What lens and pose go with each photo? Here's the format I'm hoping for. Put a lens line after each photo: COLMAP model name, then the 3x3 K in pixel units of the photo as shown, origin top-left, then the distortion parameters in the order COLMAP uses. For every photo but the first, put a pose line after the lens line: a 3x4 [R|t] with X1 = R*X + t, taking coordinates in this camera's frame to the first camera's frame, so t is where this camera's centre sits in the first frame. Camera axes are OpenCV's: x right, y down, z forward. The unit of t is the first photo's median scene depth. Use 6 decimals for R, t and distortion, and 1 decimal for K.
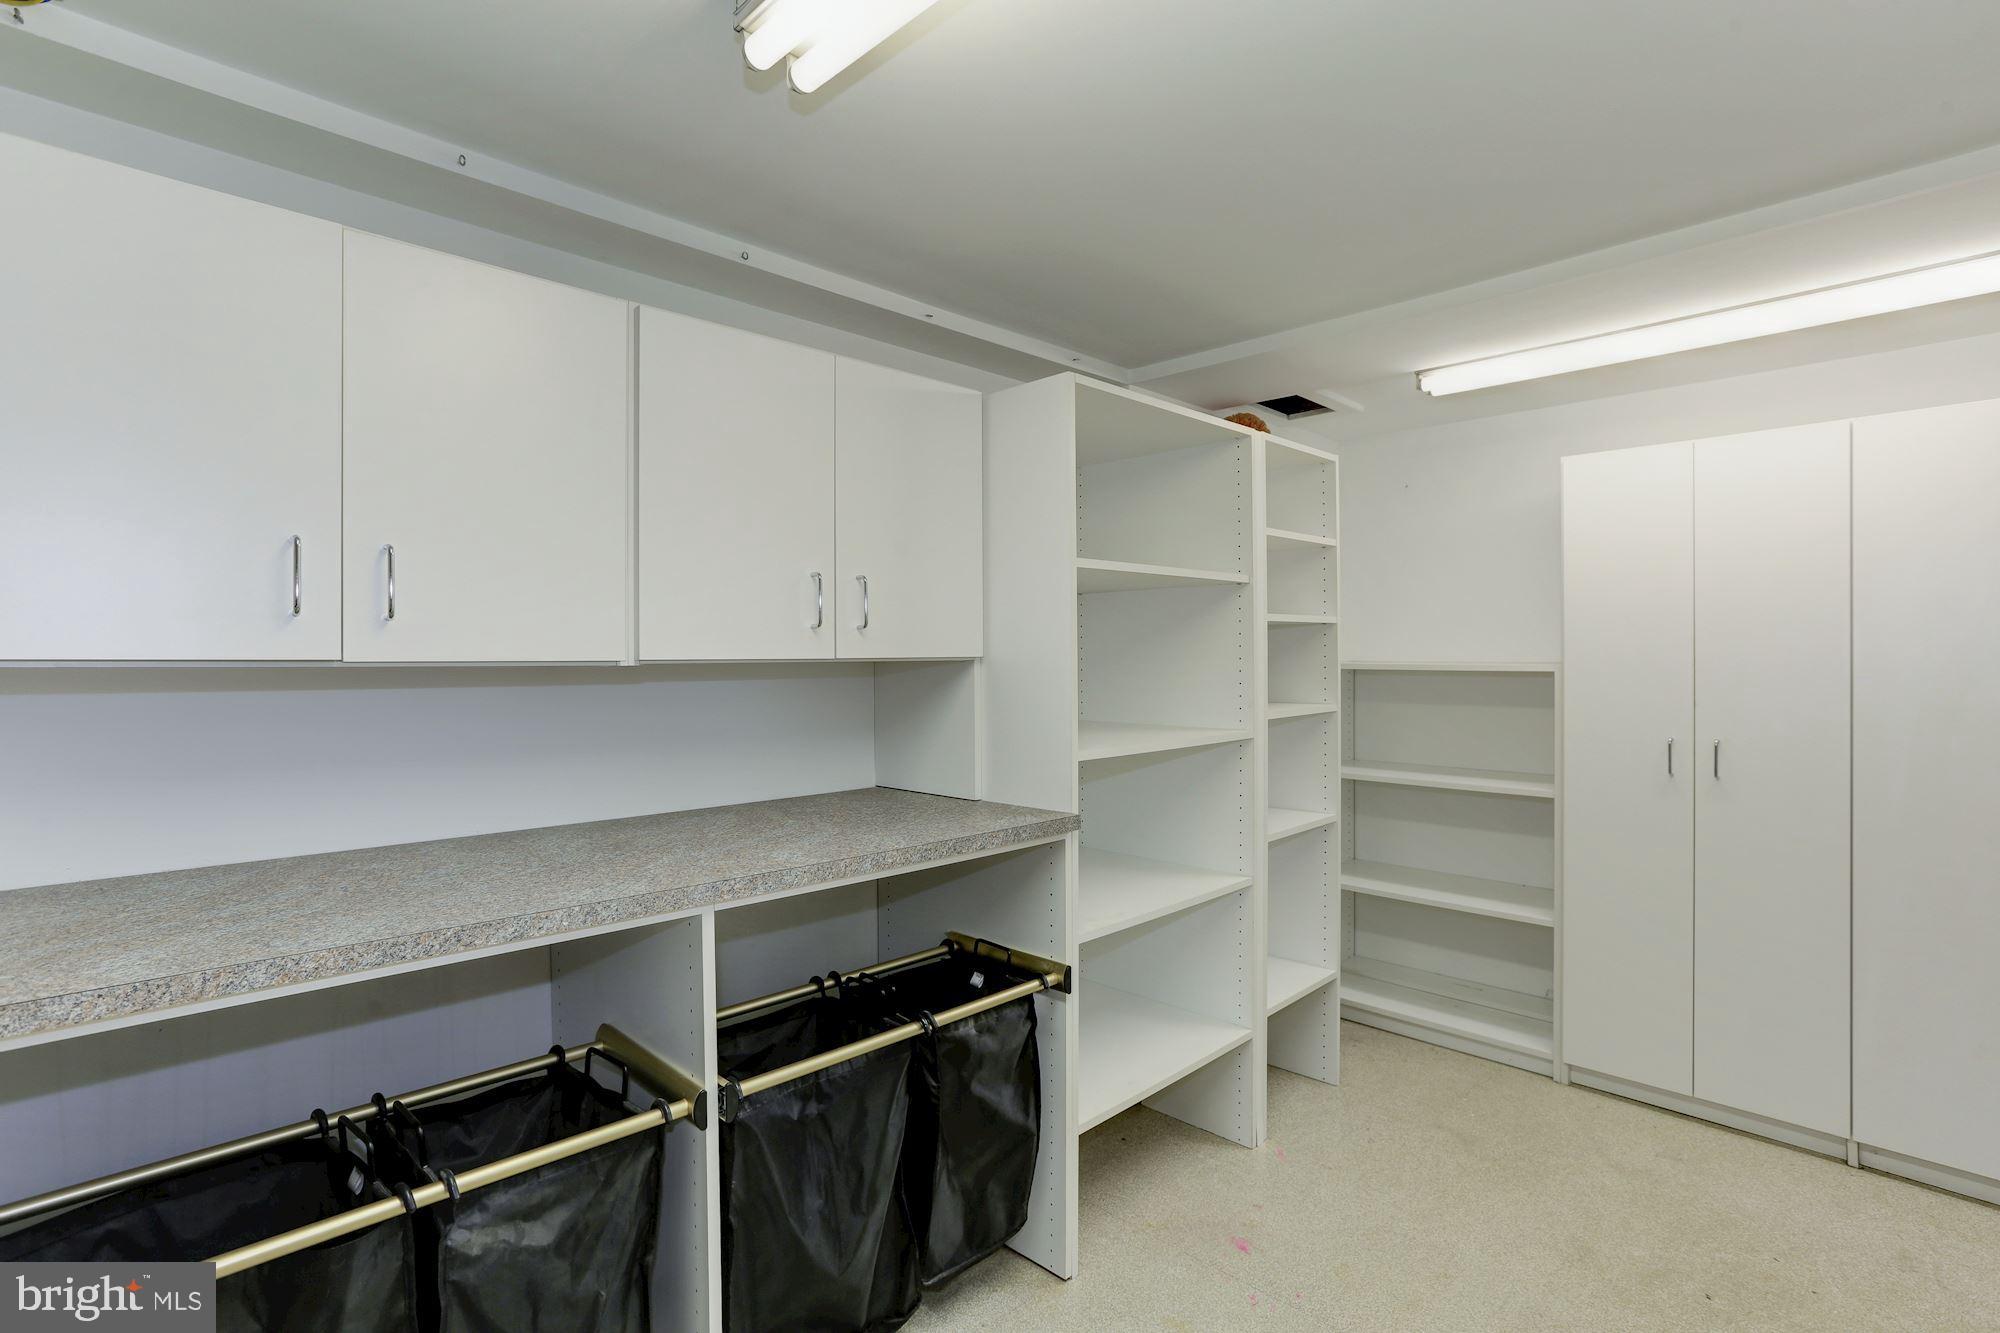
lens RADIAL K [[919.5, 0, 1000.0], [0, 919.5, 666.5], [0, 0, 1]] dist [-0.001805, 0.000002]
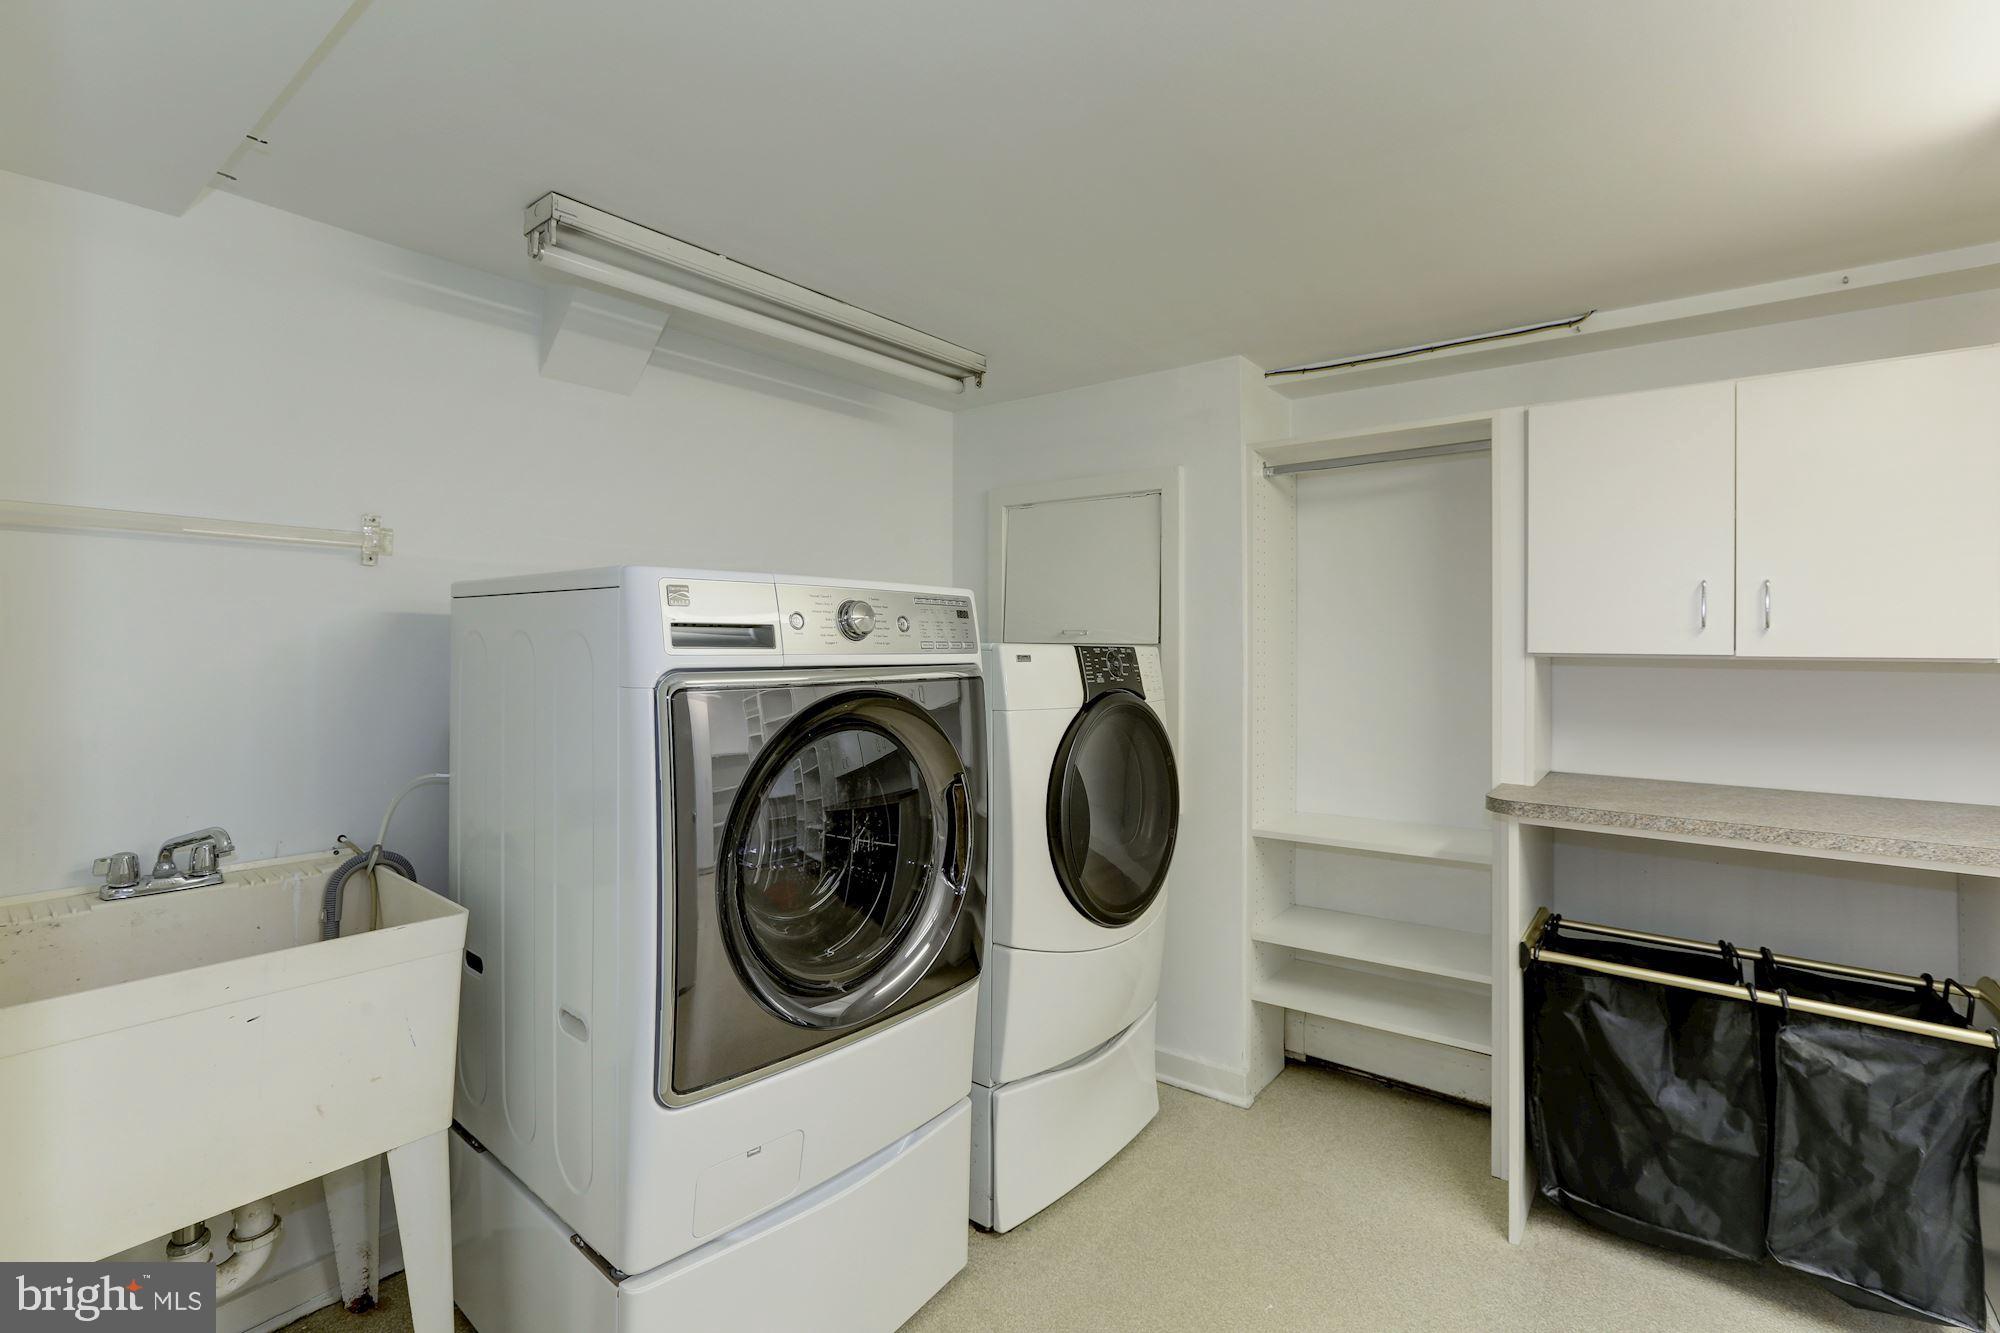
lens RADIAL K [[913.9, 0, 1003.9], [0, 913.9, 657.0], [0, 0, 1]] dist [-0.036944, 0.018896]
pose [[0.124470, 0.002800, -0.992219, 0.705960], [-0.007937, 0.999967, 0.001826, 0.003423], [0.992192, 0.007648, 0.124488, -0.468281]]
